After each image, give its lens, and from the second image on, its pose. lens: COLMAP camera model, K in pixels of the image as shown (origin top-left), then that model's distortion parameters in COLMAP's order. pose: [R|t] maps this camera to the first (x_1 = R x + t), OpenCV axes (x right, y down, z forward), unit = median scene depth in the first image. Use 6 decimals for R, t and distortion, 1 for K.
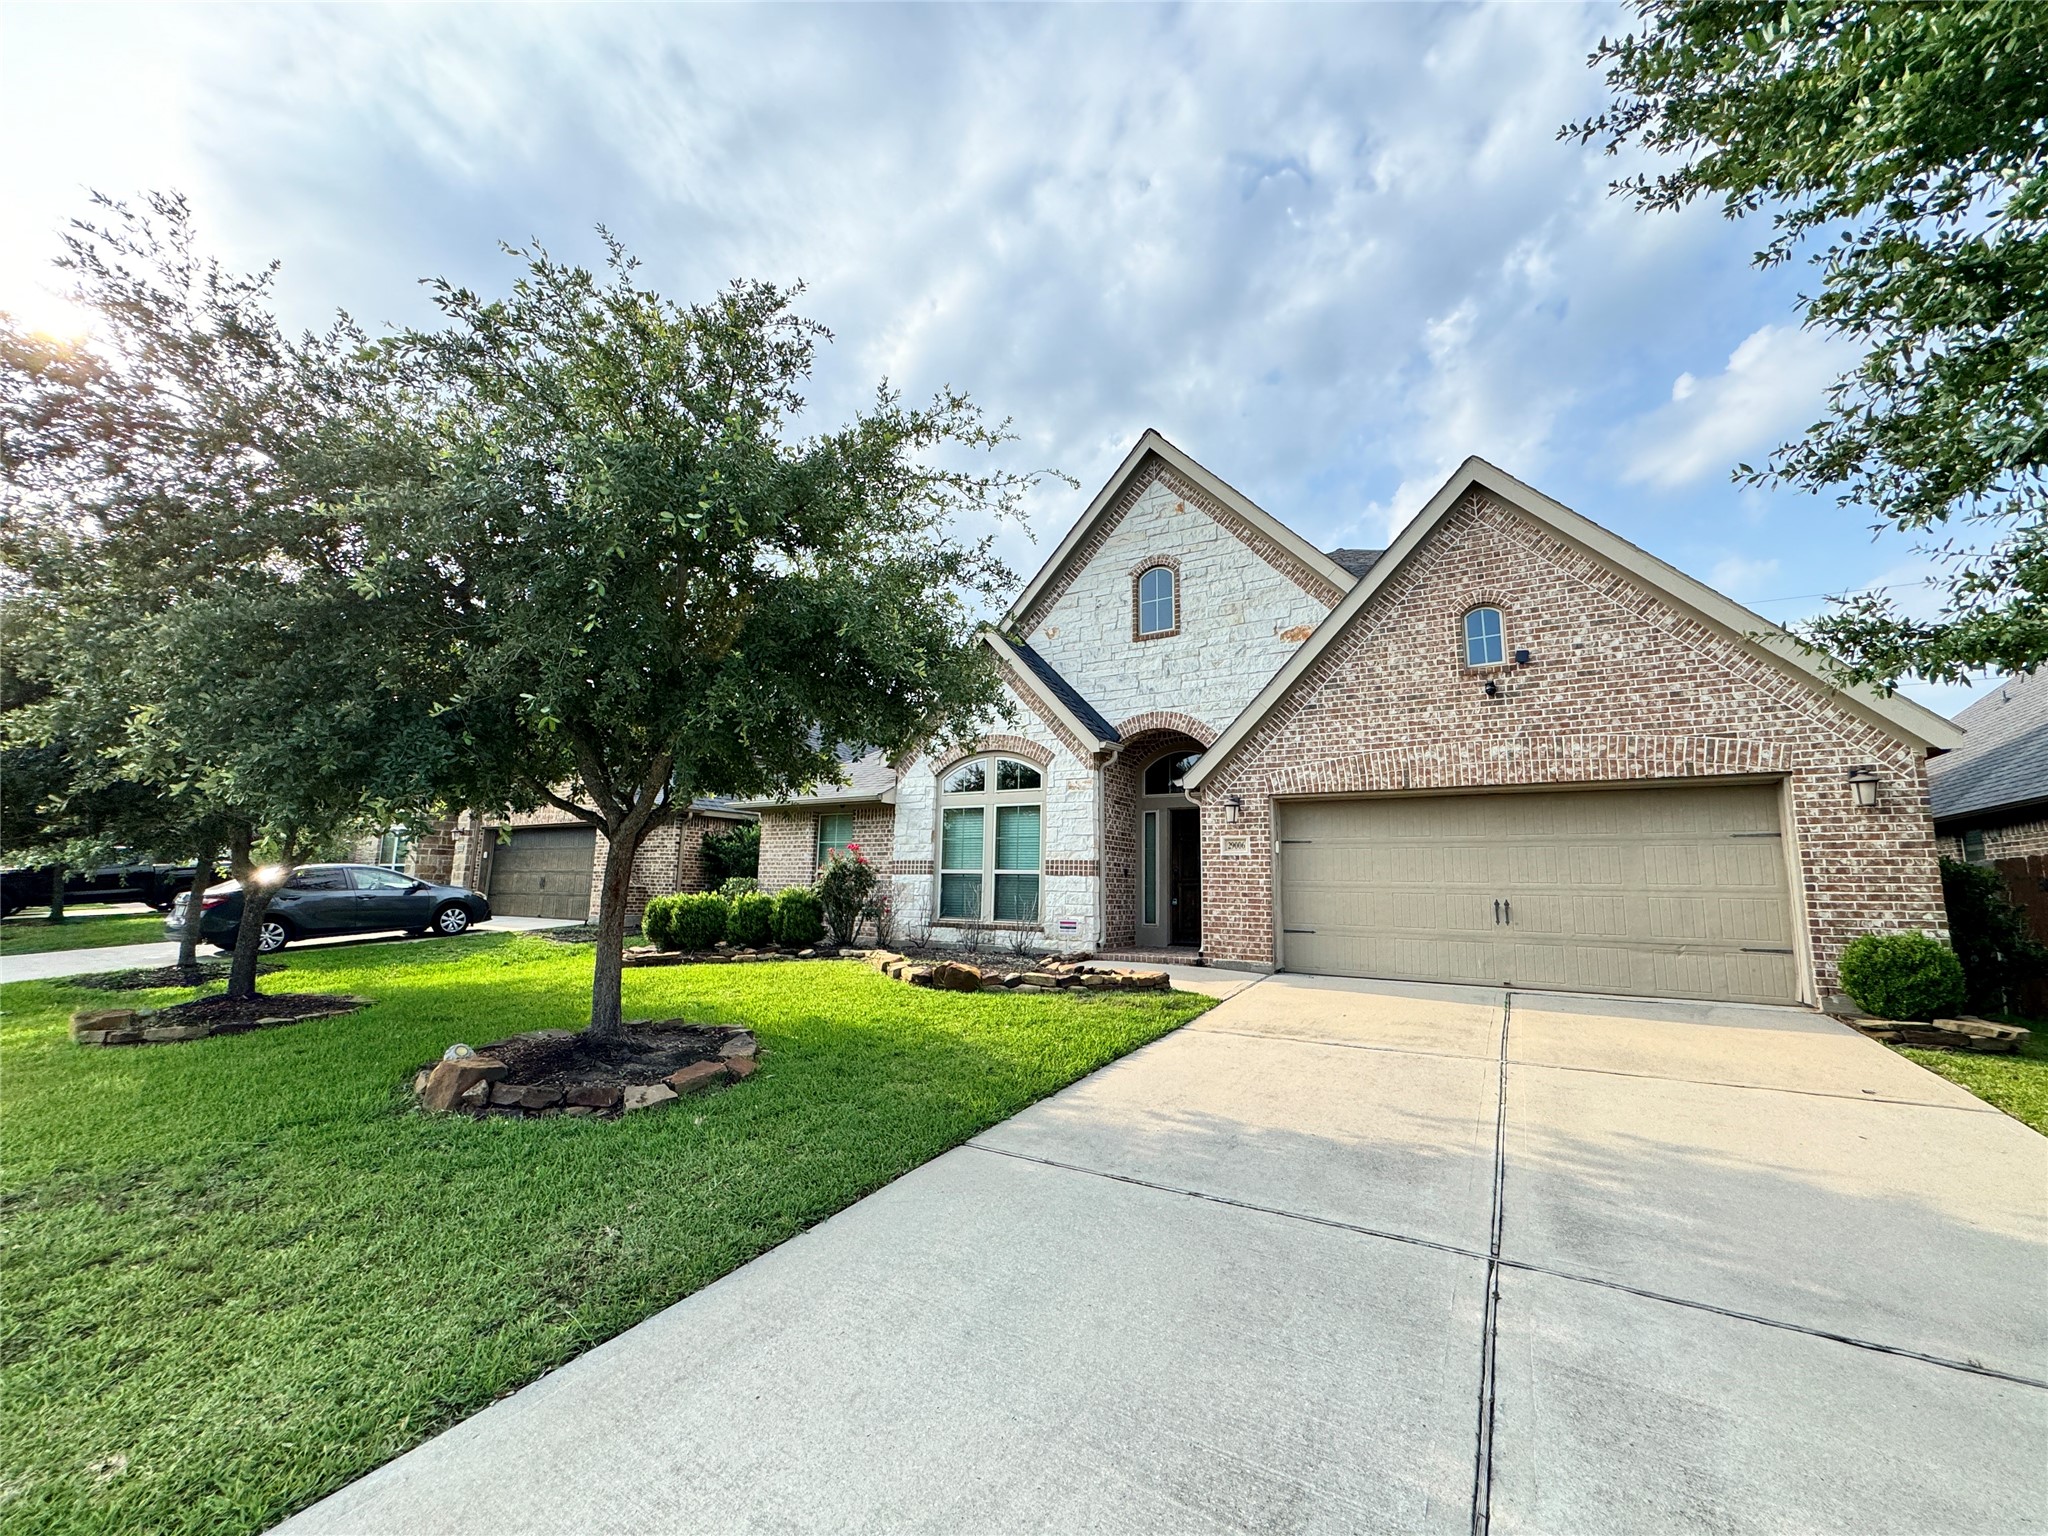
lens RADIAL K [[819.3, 0, 1028.5], [0, 819.3, 770.6], [0, 0, 1]] dist [-0.001249, 0.000339]
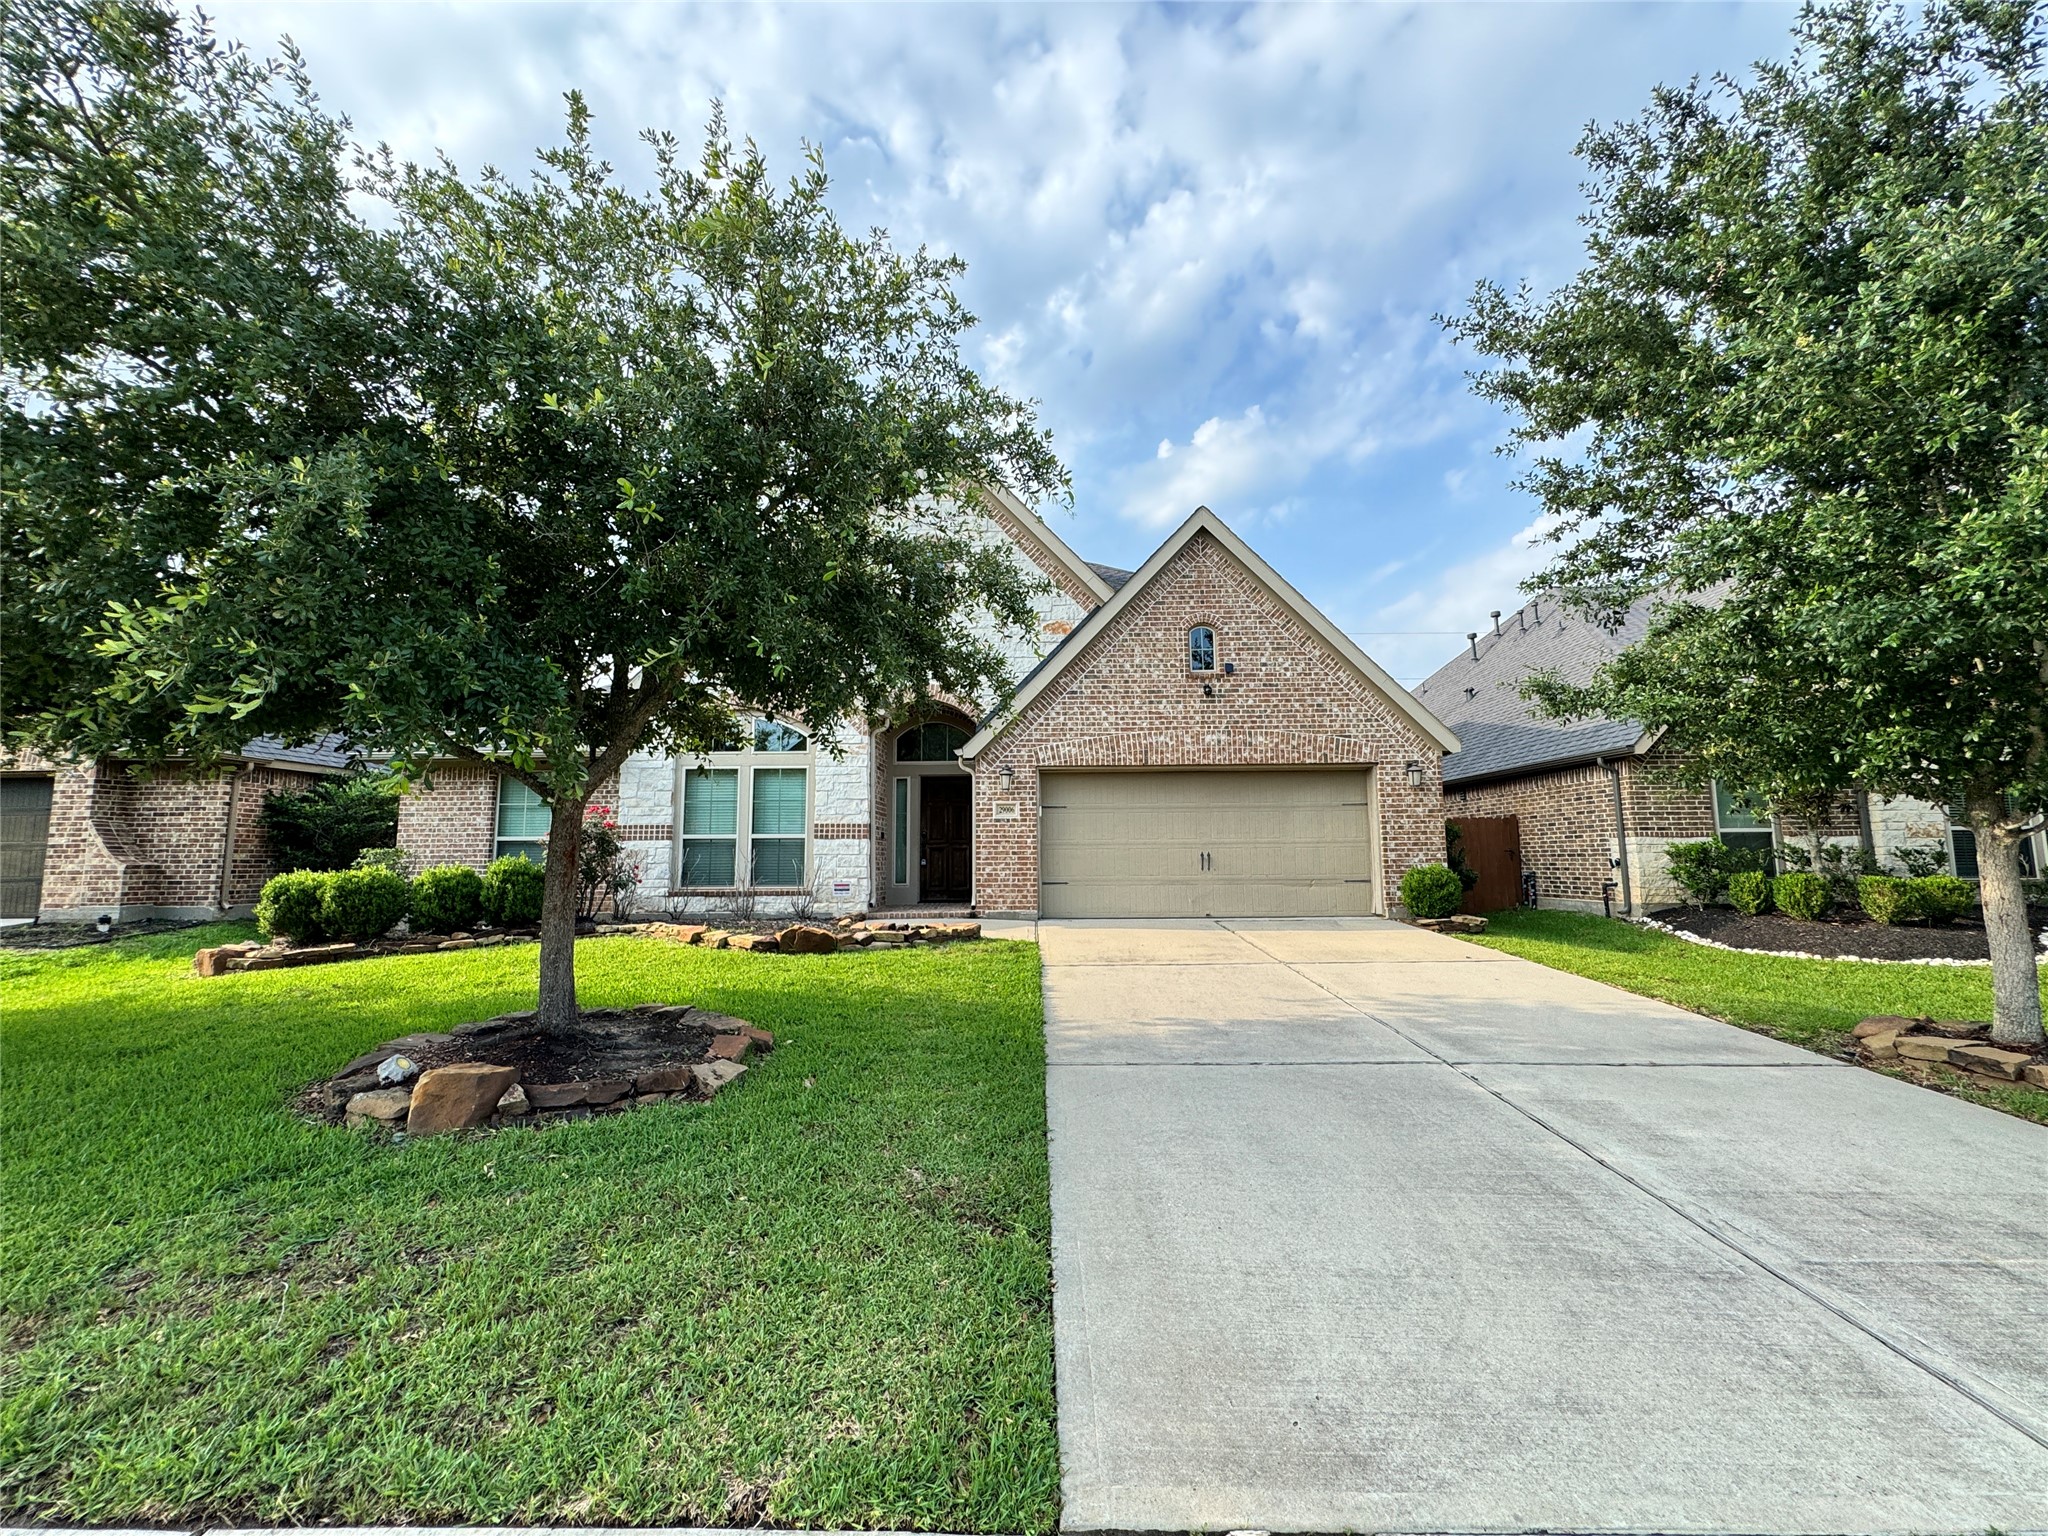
lens RADIAL K [[819.3, 0, 1028.2], [0, 819.3, 771.6], [0, 0, 1]] dist [-0.001249, 0.000339]
pose [[0.861187, 0.028343, 0.507498, -0.308474], [-0.049600, 0.998365, 0.028409, 0.005393], [-0.505863, -0.049638, 0.861184, 0.017284]]
